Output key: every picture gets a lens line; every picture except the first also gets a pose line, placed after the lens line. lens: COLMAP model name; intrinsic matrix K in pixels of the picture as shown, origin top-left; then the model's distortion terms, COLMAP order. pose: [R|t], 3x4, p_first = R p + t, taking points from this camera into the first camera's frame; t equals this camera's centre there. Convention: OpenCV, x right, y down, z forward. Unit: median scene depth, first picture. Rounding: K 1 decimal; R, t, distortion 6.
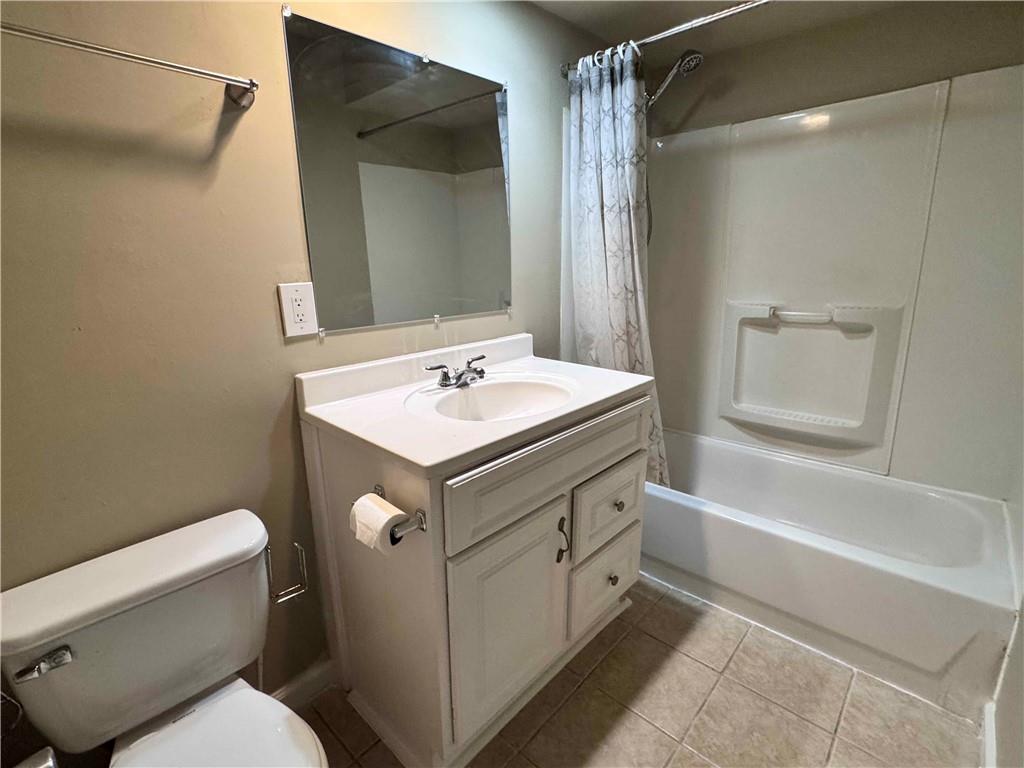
lens RADIAL K [[490.2, 0, 510.4], [0, 490.2, 385.5], [0, 0, 1]] dist [-0.003625, -0.001951]
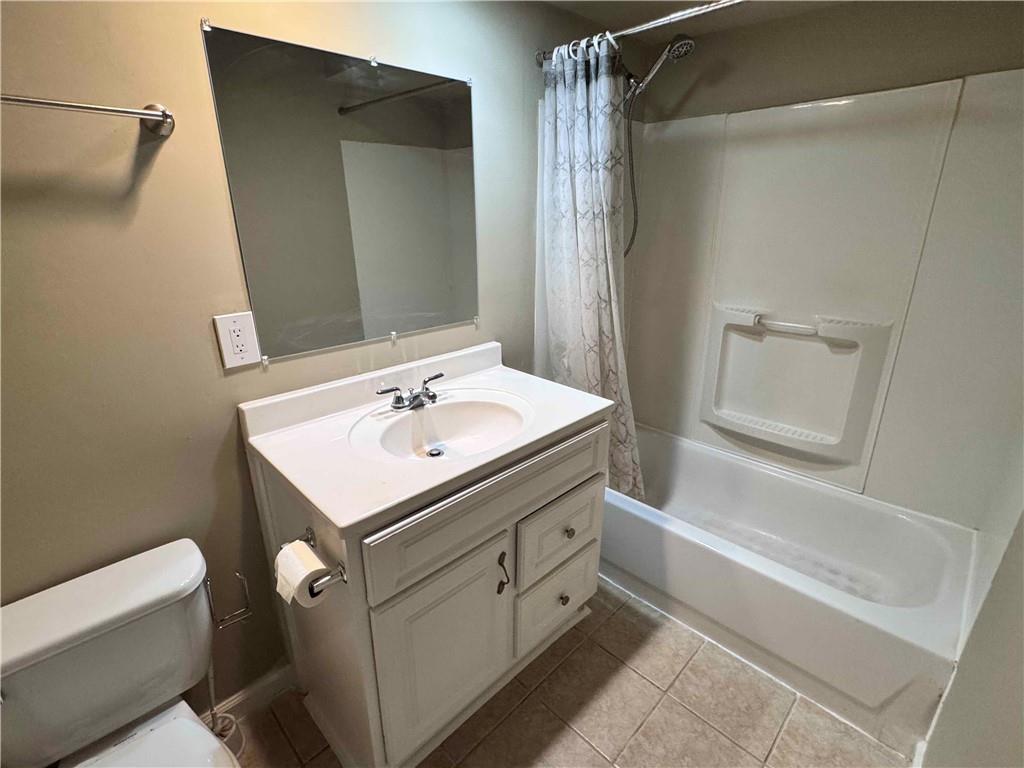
lens RADIAL K [[490.2, 0, 514.8], [0, 490.2, 384.0], [0, 0, 1]] dist [-0.003625, -0.001951]
pose [[0.999182, 0.026531, -0.030536, 0.130727], [-0.023543, 0.995260, 0.094354, -0.146134], [0.032894, -0.093558, 0.995070, 0.027673]]
